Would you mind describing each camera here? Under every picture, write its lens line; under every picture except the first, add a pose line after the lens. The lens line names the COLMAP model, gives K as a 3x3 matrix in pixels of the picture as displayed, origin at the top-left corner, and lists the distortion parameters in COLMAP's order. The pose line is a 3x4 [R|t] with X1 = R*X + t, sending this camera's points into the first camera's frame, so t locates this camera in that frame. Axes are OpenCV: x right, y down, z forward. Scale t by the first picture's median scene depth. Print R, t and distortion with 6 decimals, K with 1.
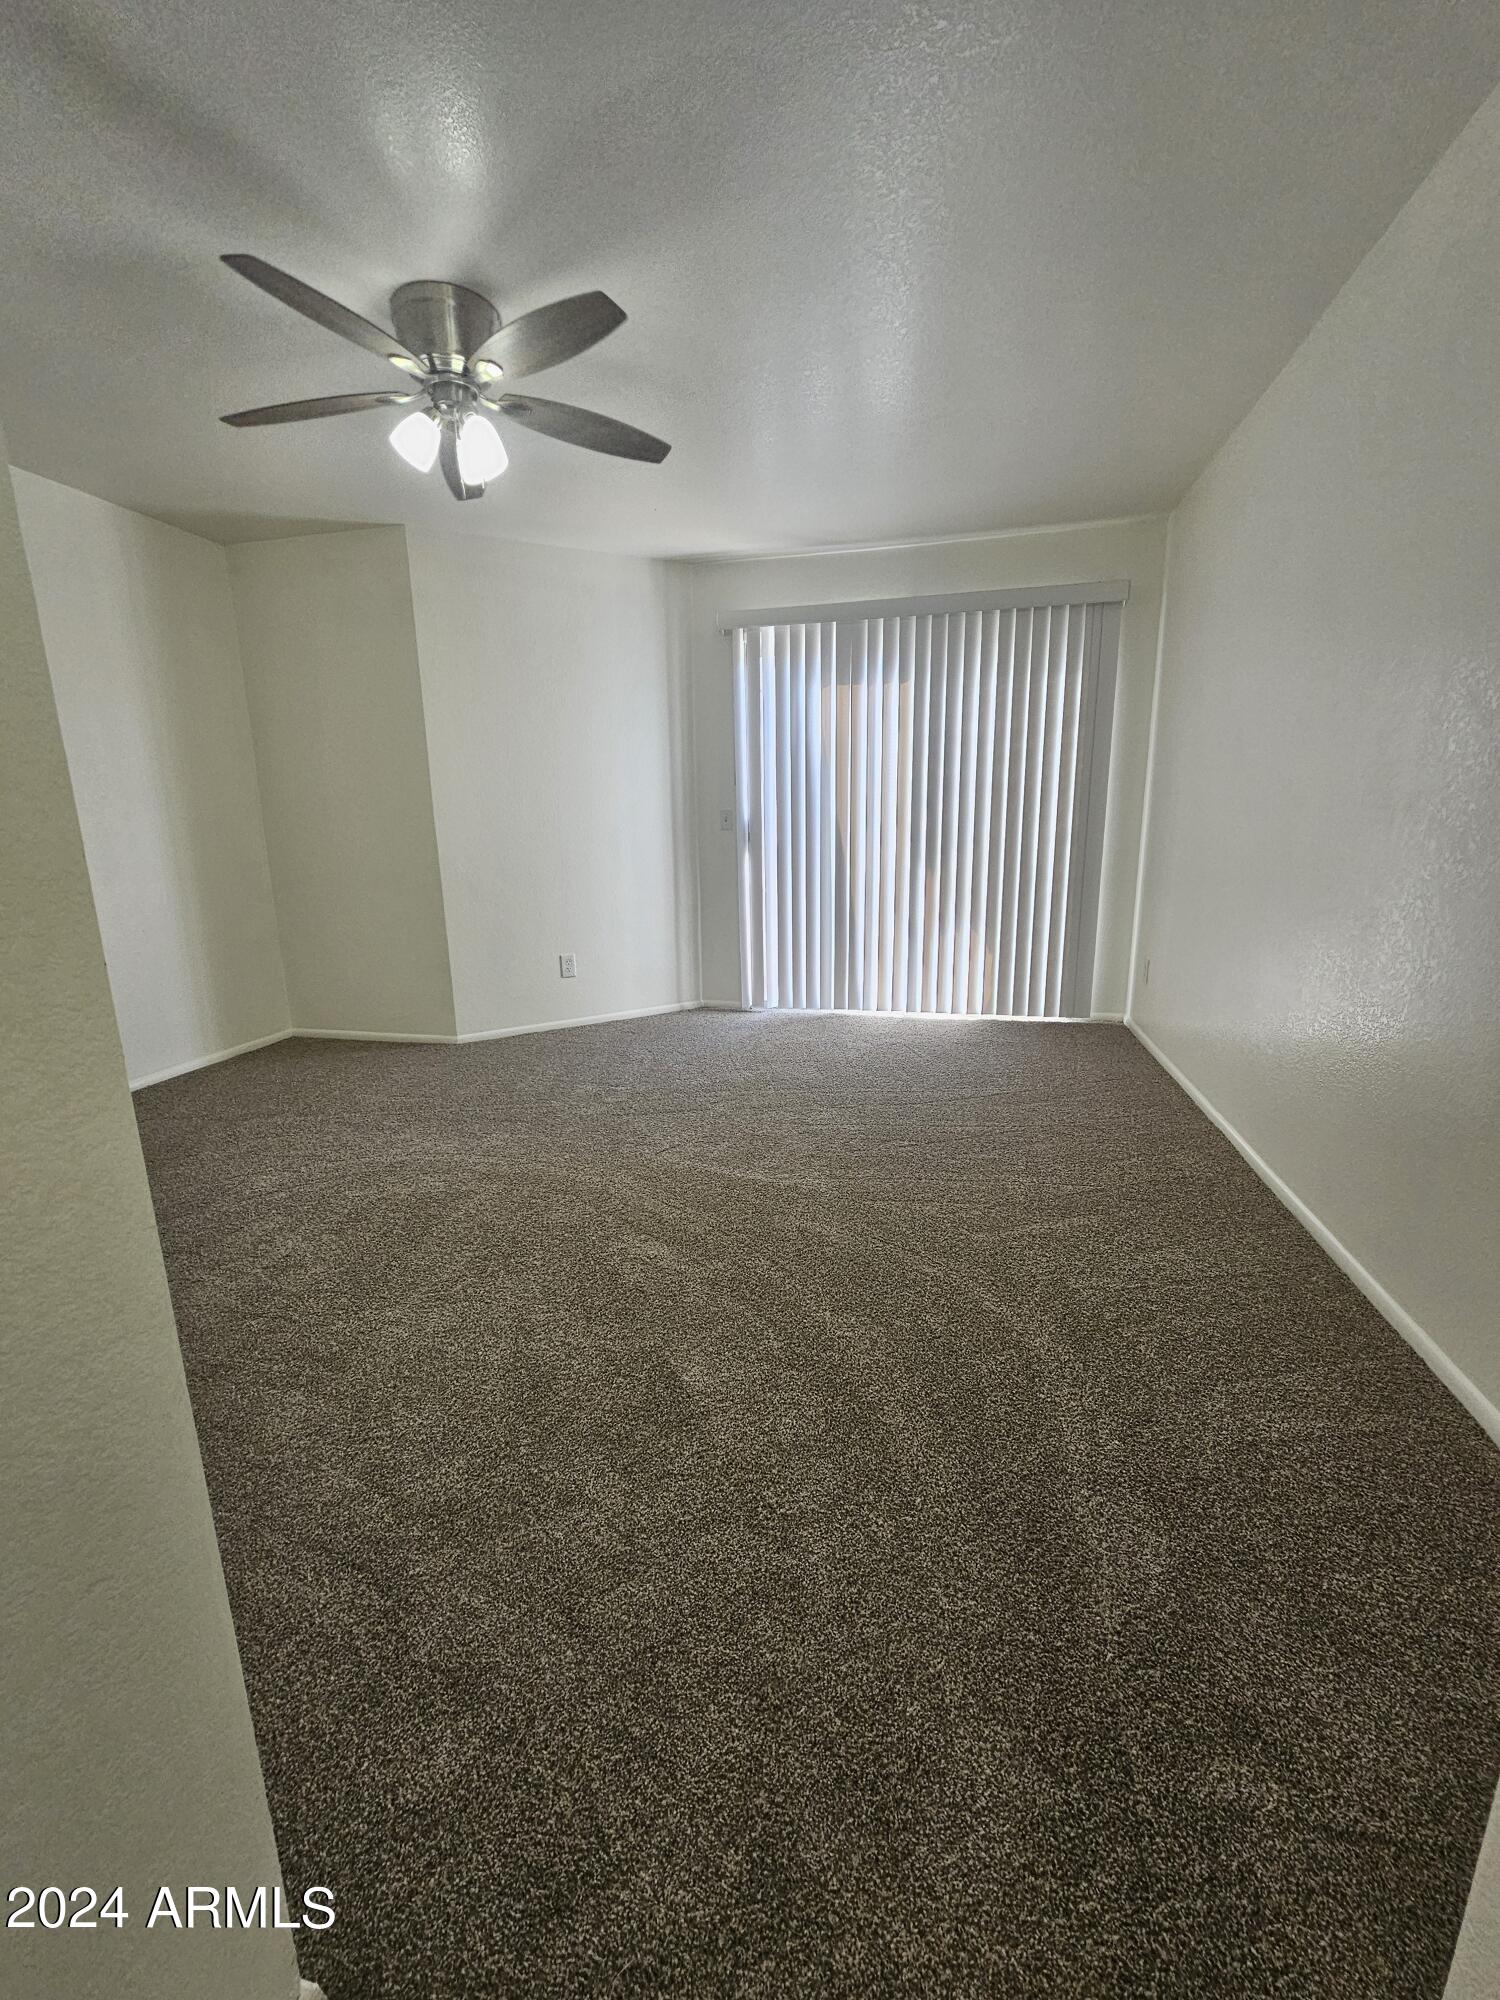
lens RADIAL K [[817.7, 0, 735.8], [0, 817.7, 996.5], [0, 0, 1]] dist [-0.002289, -0.001264]
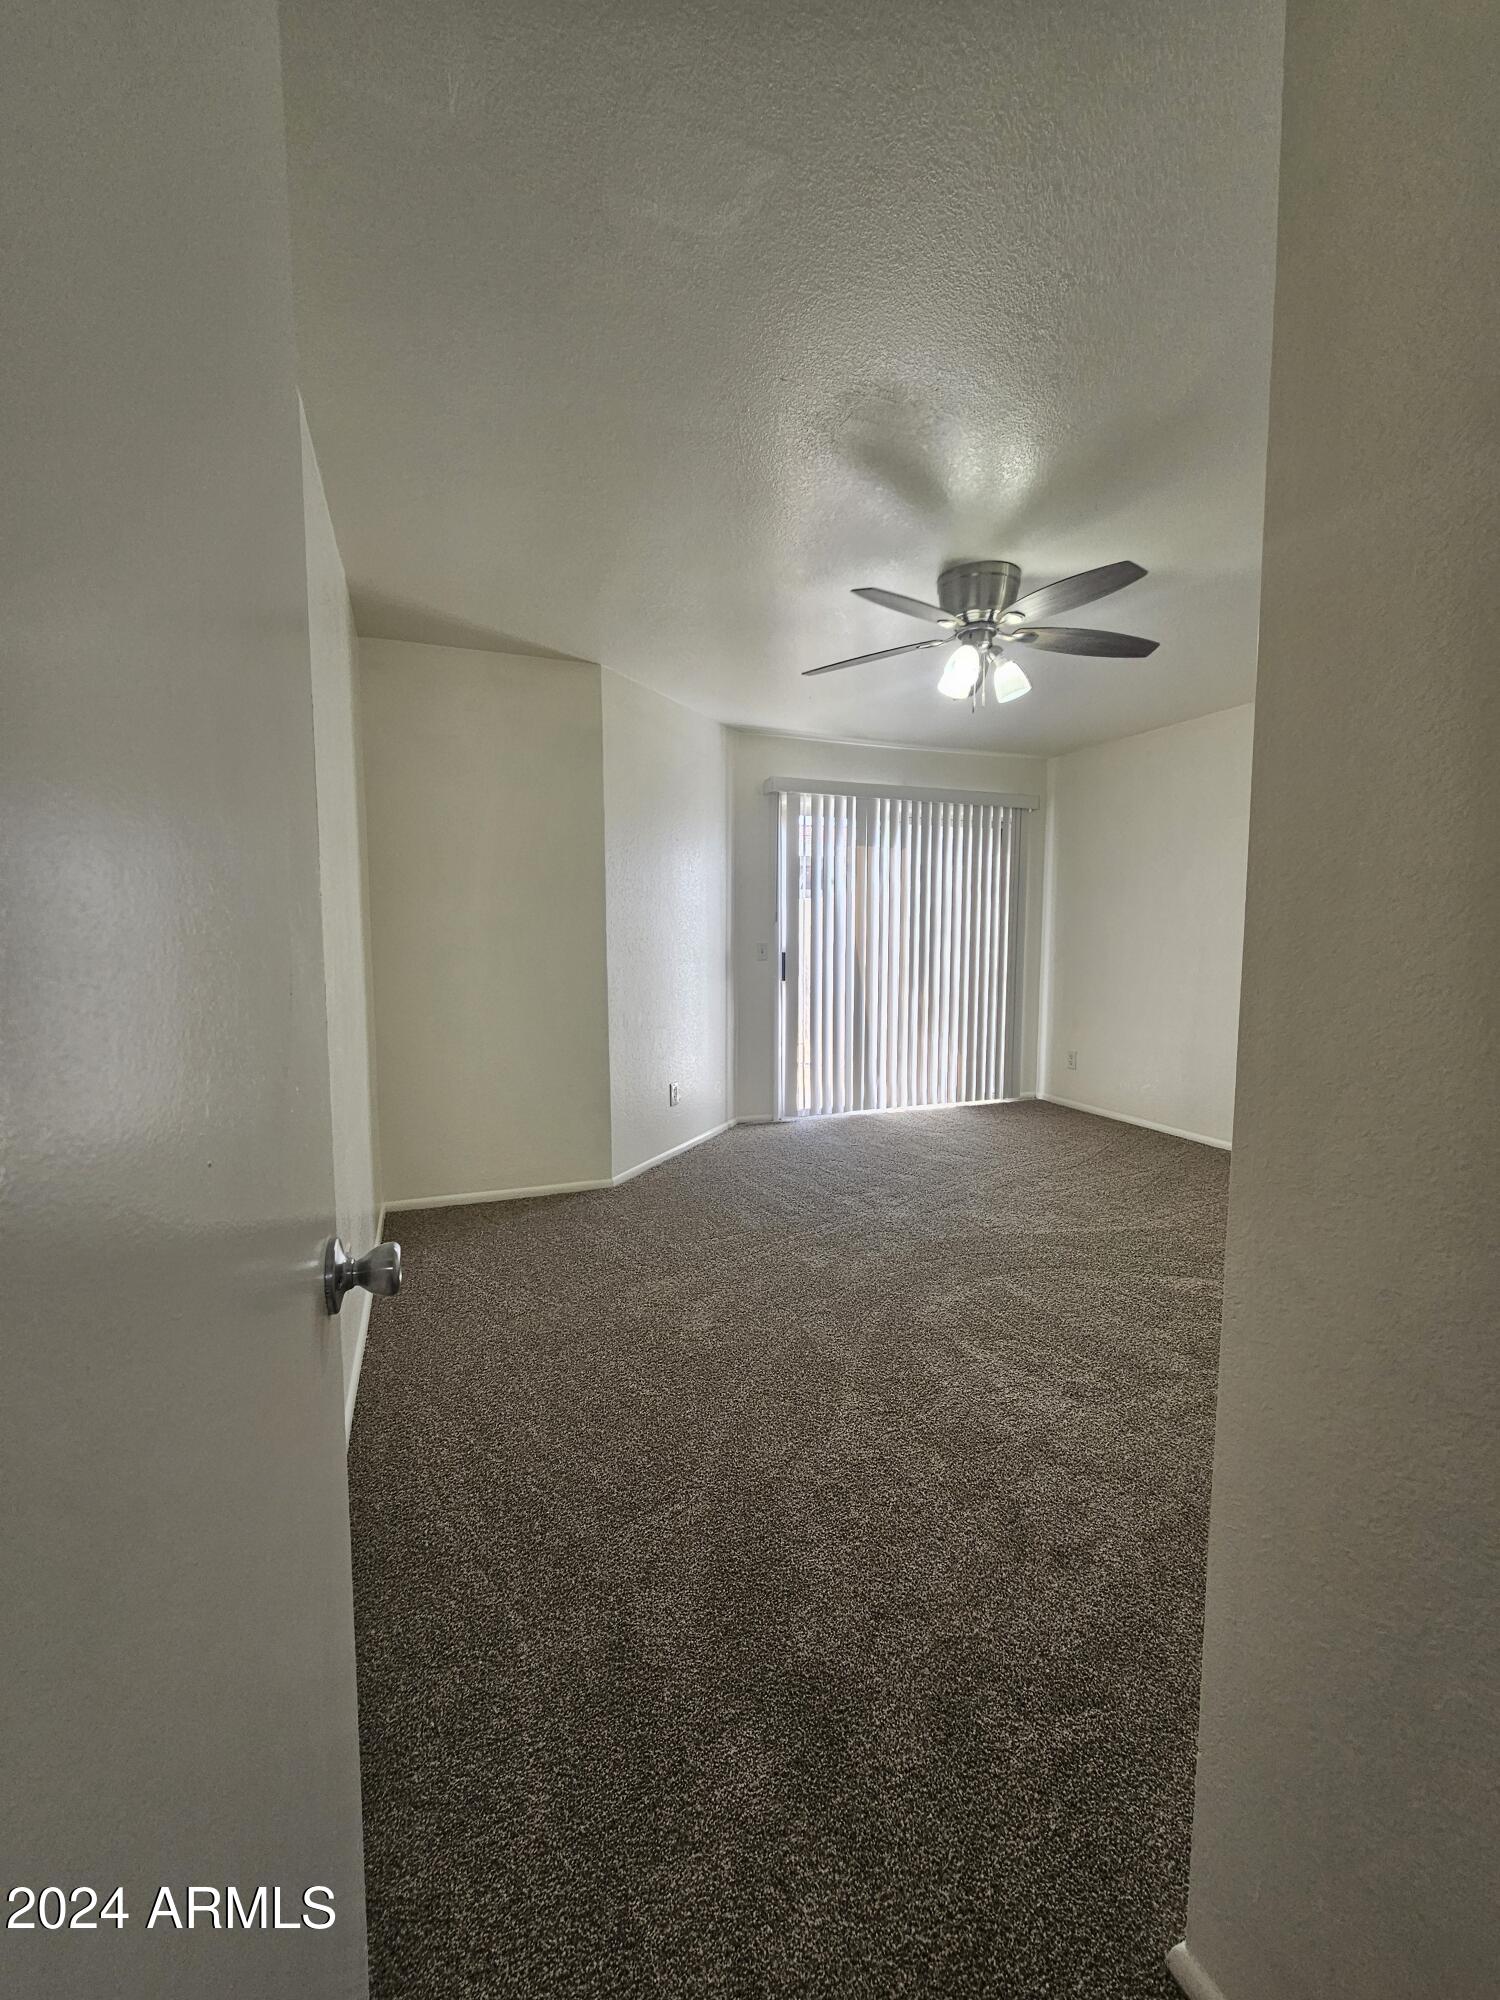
lens RADIAL K [[817.7, 0, 735.8], [0, 817.7, 996.5], [0, 0, 1]] dist [-0.002289, -0.001264]
pose [[0.837073, -0.026319, 0.546459, -0.699157], [0.101980, 0.988842, -0.108590, -0.039658], [-0.537503, 0.146625, 0.830416, 0.105580]]
